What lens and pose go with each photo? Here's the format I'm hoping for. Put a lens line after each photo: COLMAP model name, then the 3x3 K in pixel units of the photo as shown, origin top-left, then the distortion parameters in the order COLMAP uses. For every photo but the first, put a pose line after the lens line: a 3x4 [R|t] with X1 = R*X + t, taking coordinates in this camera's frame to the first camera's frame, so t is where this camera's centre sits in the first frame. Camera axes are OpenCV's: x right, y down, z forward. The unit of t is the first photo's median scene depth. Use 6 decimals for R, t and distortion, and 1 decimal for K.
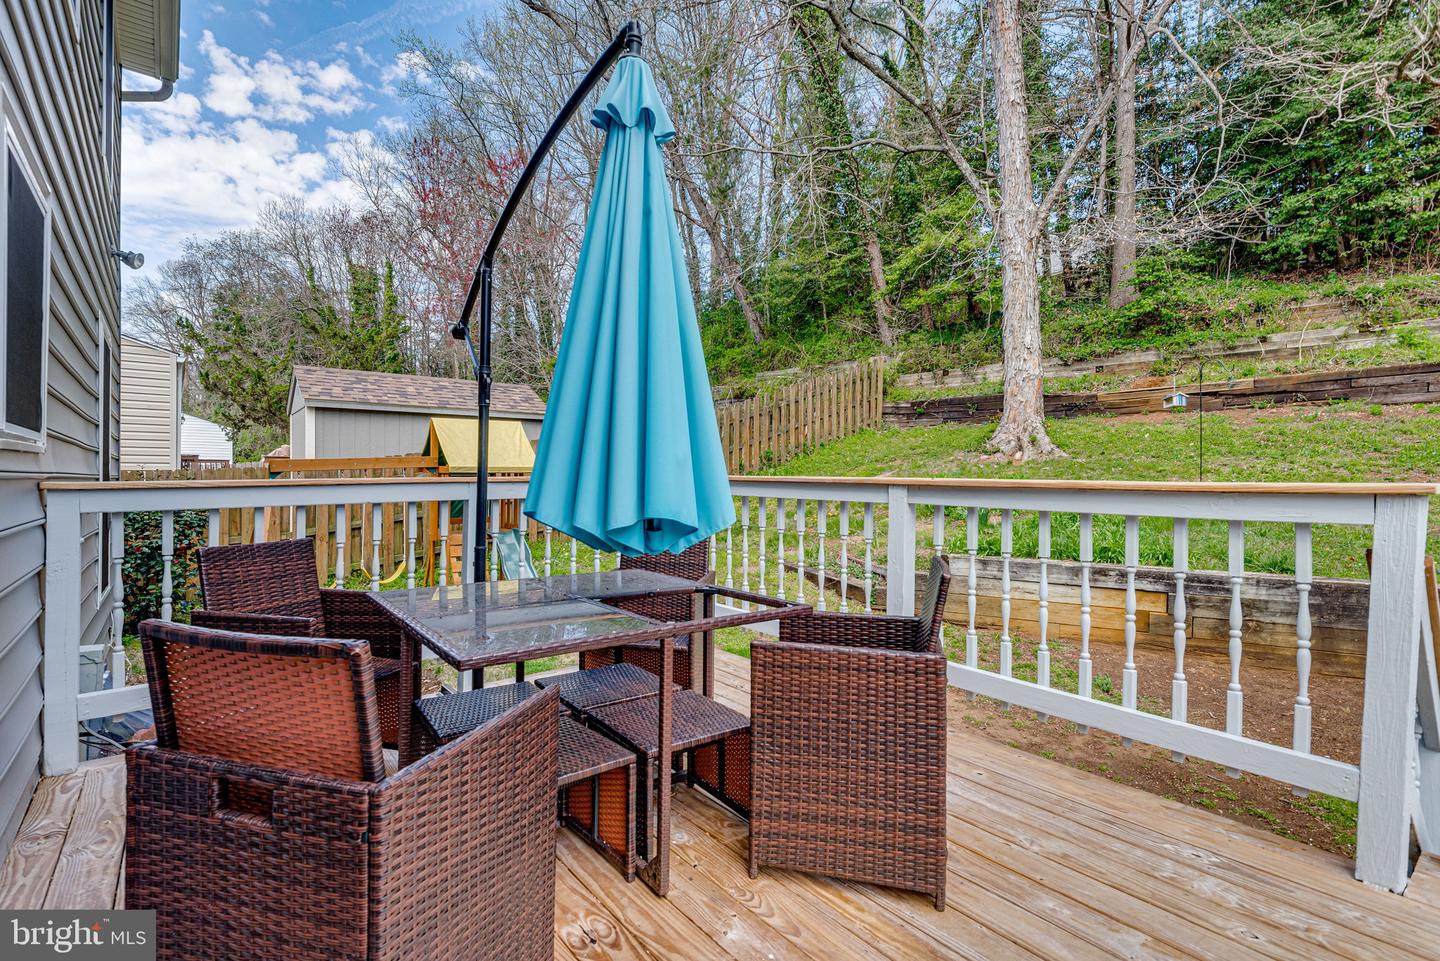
lens RADIAL K [[667.7, 0, 720.0], [0, 667.7, 480.5], [0, 0, 1]] dist [-0.017079, -0.000147]
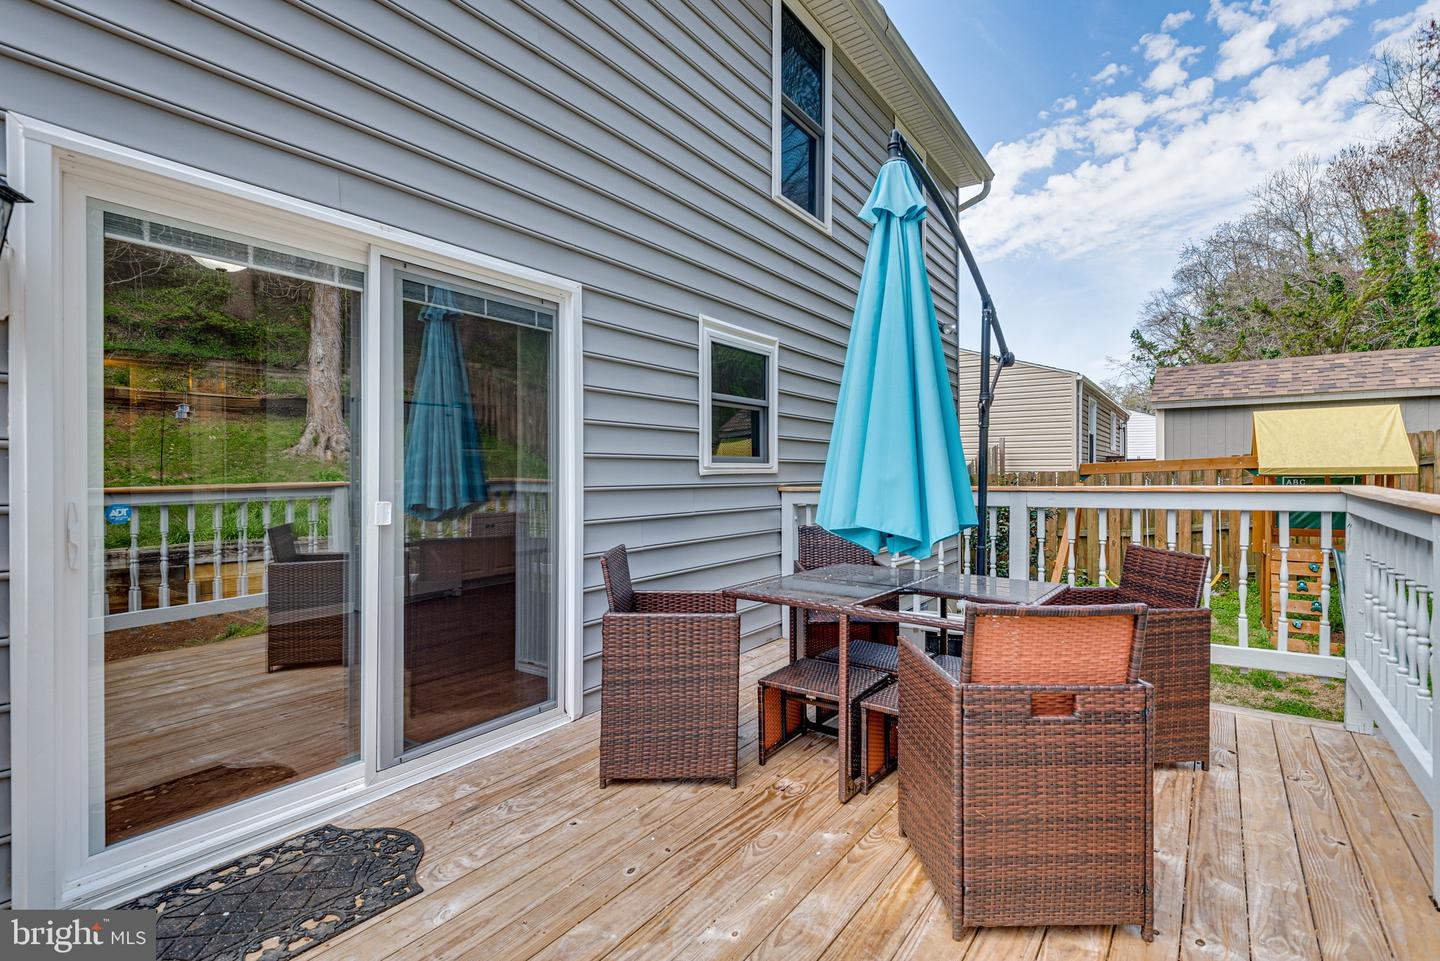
lens RADIAL K [[684.2, 0, 720.0], [0, 684.2, 480.5], [0, 0, 1]] dist [-0.000282, -0.000110]
pose [[0.252914, 0.001457, -0.967488, 0.227278], [0.002976, 0.999993, 0.002284, -0.006082], [0.967484, -0.003457, 0.252908, 0.077676]]
